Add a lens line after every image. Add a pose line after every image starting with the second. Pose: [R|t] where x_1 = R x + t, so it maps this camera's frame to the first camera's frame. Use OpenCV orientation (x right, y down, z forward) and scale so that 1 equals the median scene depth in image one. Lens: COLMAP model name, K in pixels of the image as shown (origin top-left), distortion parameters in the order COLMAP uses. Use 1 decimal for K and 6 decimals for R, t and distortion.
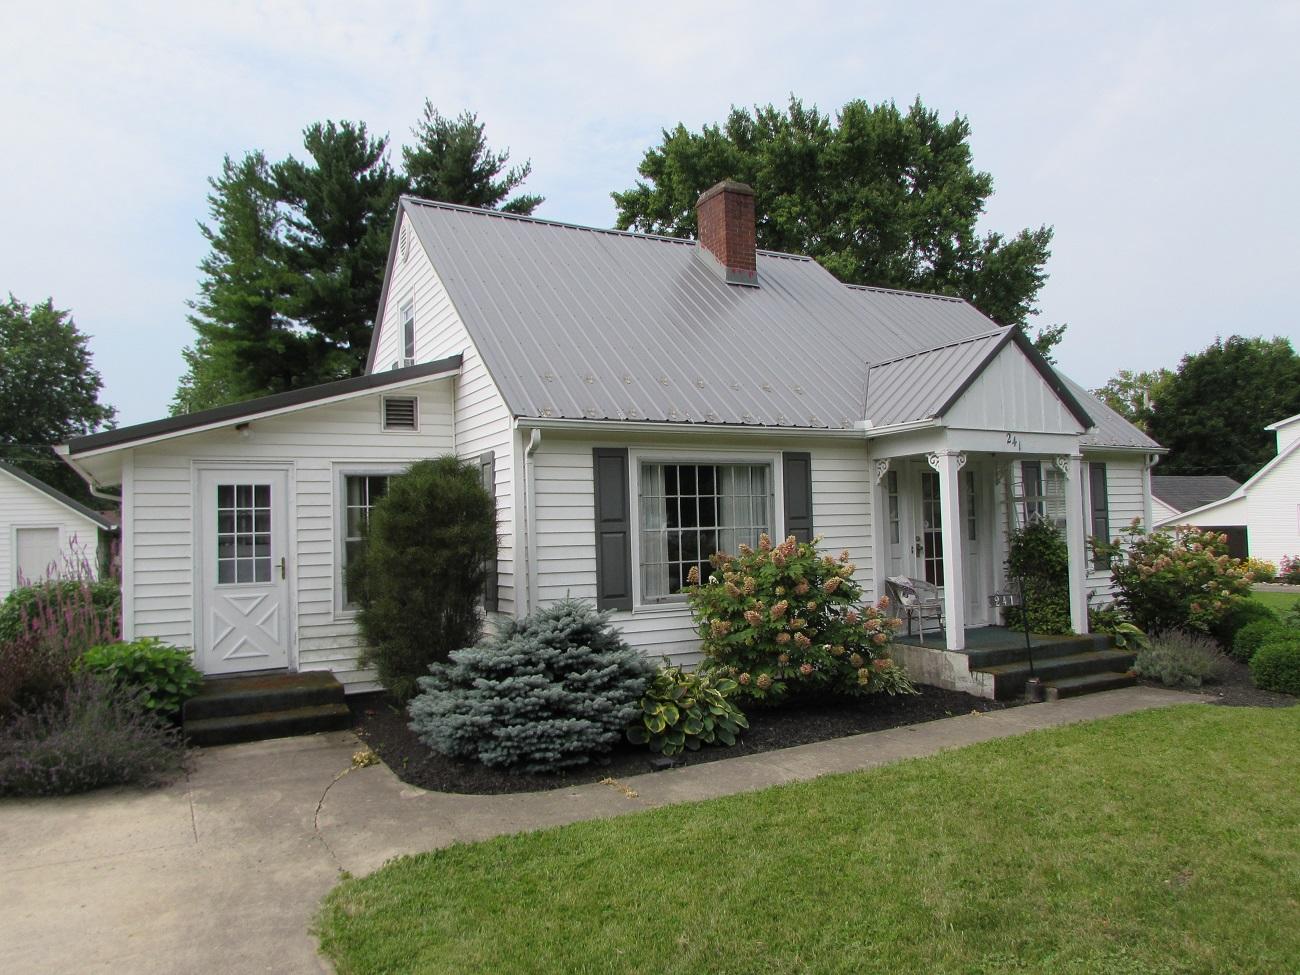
lens RADIAL K [[921.6, 0, 652.5], [0, 921.6, 495.9], [0, 0, 1]] dist [-0.013347, 0.001267]
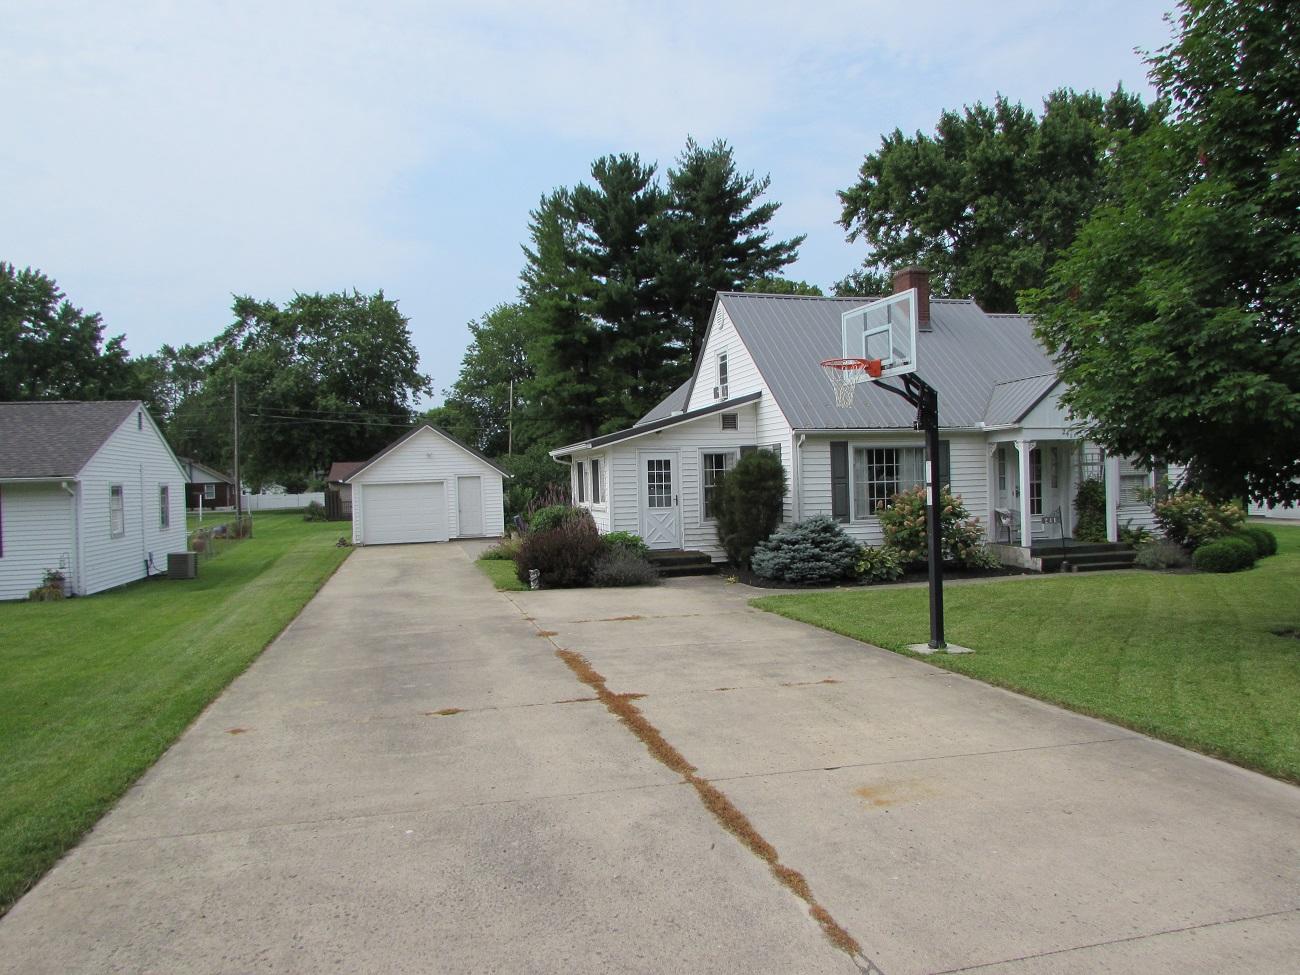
lens RADIAL K [[921.6, 0, 661.5], [0, 921.6, 486.9], [0, 0, 1]] dist [-0.013347, 0.001267]
pose [[0.973533, 0.004617, -0.228501, 0.032258], [0.007414, 0.998632, 0.051766, -0.052844], [0.228427, -0.052090, 0.972166, -0.917103]]
